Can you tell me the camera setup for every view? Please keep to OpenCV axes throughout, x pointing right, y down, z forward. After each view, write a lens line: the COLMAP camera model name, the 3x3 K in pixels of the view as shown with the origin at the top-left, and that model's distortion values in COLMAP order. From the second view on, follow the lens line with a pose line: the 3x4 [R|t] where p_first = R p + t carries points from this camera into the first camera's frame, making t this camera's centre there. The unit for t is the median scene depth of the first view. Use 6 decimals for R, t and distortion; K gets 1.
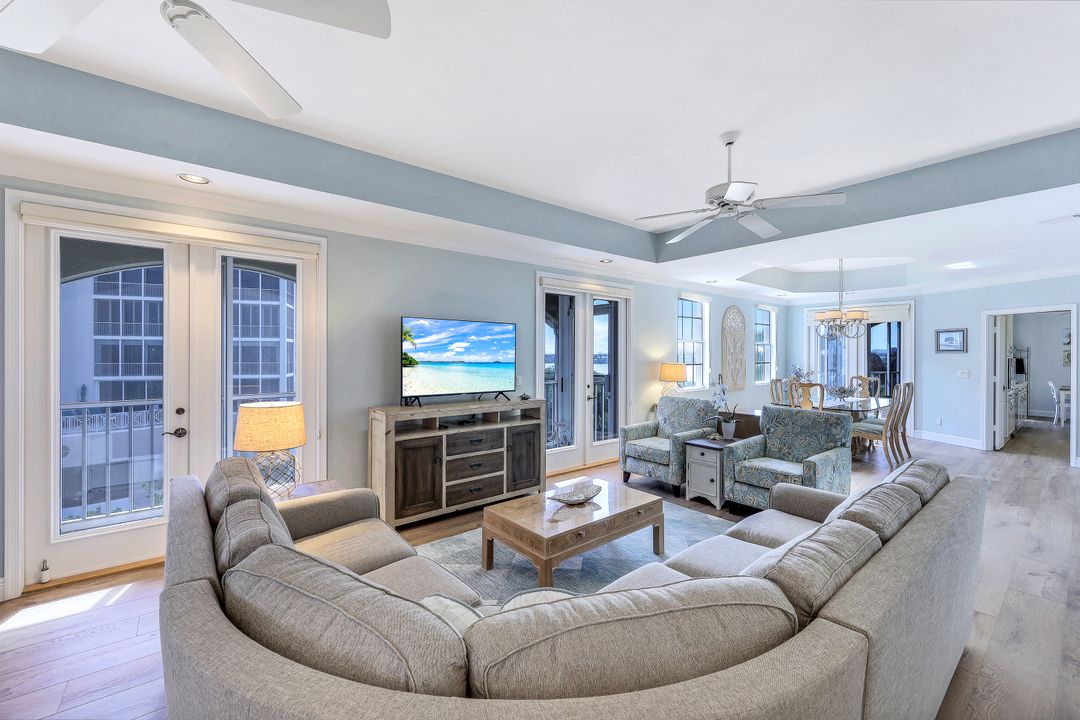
lens RADIAL K [[437.8, 0, 538.4], [0, 437.8, 358.3], [0, 0, 1]] dist [-0.001163, 0.001549]
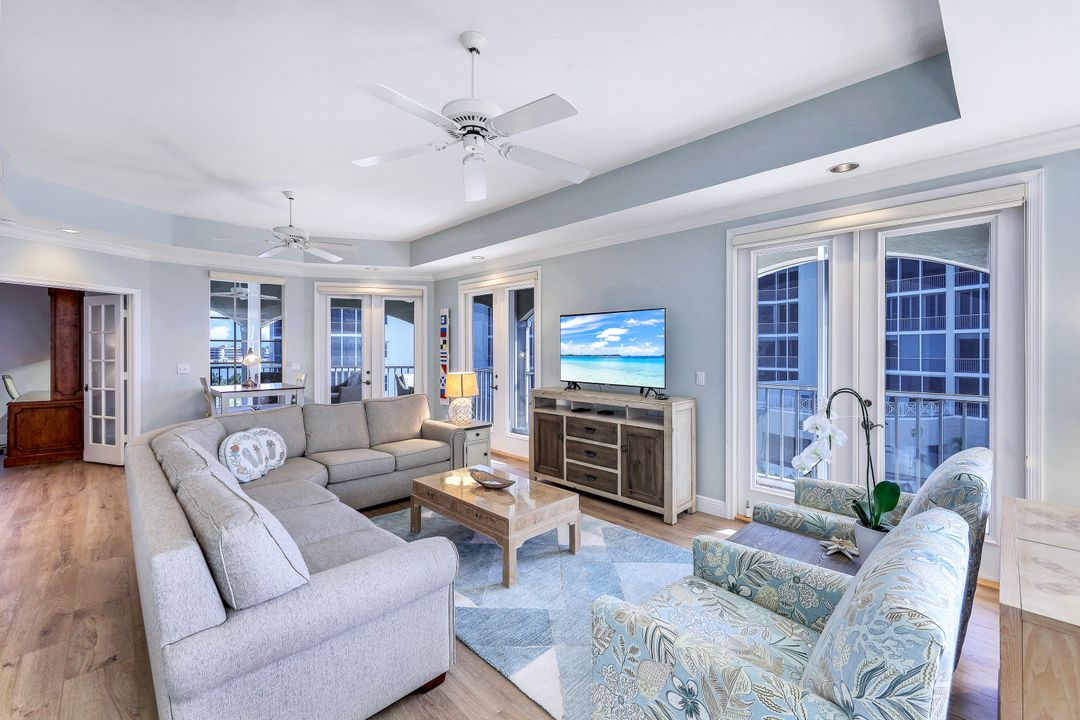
lens RADIAL K [[437.8, 0, 515.6], [0, 437.8, 352.8], [0, 0, 1]] dist [-0.001163, 0.001549]
pose [[0.070940, 0.007422, -0.997453, 0.833873], [-0.009414, 0.999933, 0.006771, 0.002942], [0.997436, 0.008910, 0.071005, 0.717033]]
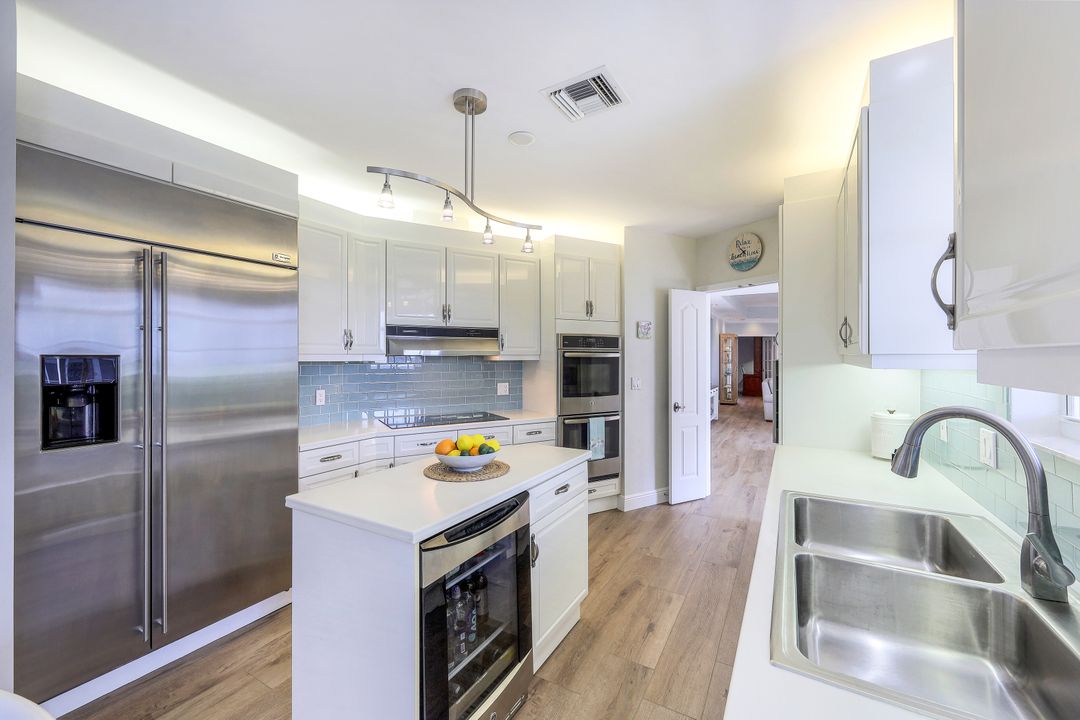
lens RADIAL K [[437.8, 0, 538.6], [0, 437.8, 359.2], [0, 0, 1]] dist [-0.001163, 0.001549]
pose [[-0.930619, 0.004035, -0.365966, 4.582840], [-0.000352, 0.999929, 0.011919, -0.021124], [0.365989, 0.011221, -0.930552, 4.107781]]
